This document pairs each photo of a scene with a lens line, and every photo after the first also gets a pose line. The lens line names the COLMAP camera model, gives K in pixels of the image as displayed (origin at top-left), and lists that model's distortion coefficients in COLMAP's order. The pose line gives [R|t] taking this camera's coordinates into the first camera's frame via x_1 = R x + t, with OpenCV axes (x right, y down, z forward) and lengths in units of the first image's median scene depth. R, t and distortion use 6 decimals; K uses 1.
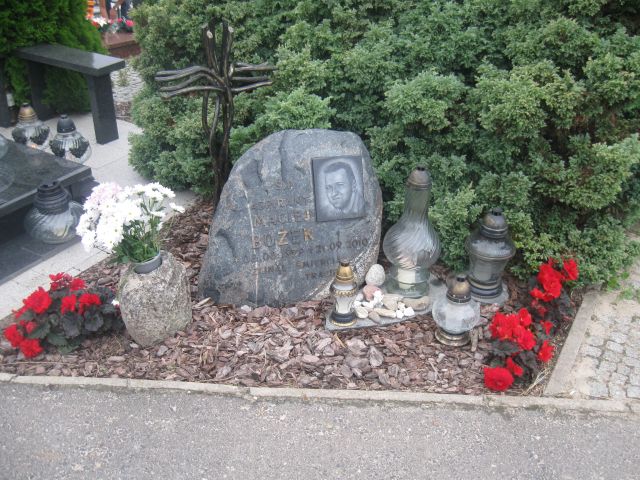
lens RADIAL K [[653.1, 0, 318.9], [0, 653.1, 240.8], [0, 0, 1]] dist [-0.104220, 0.000000]
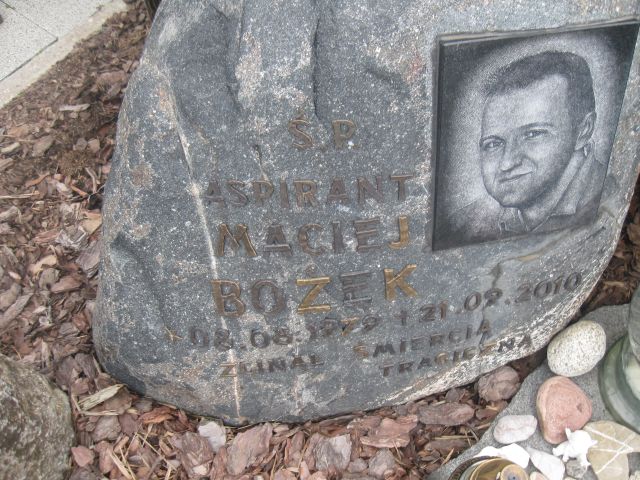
lens RADIAL K [[653.1, 0, 322.4], [0, 653.1, 238.0], [0, 0, 1]] dist [-0.104220, 0.000000]
pose [[0.991854, 0.085182, -0.094707, -0.024726], [-0.029118, 0.875439, 0.482450, -0.172448], [0.124006, -0.475763, 0.870788, 0.747646]]
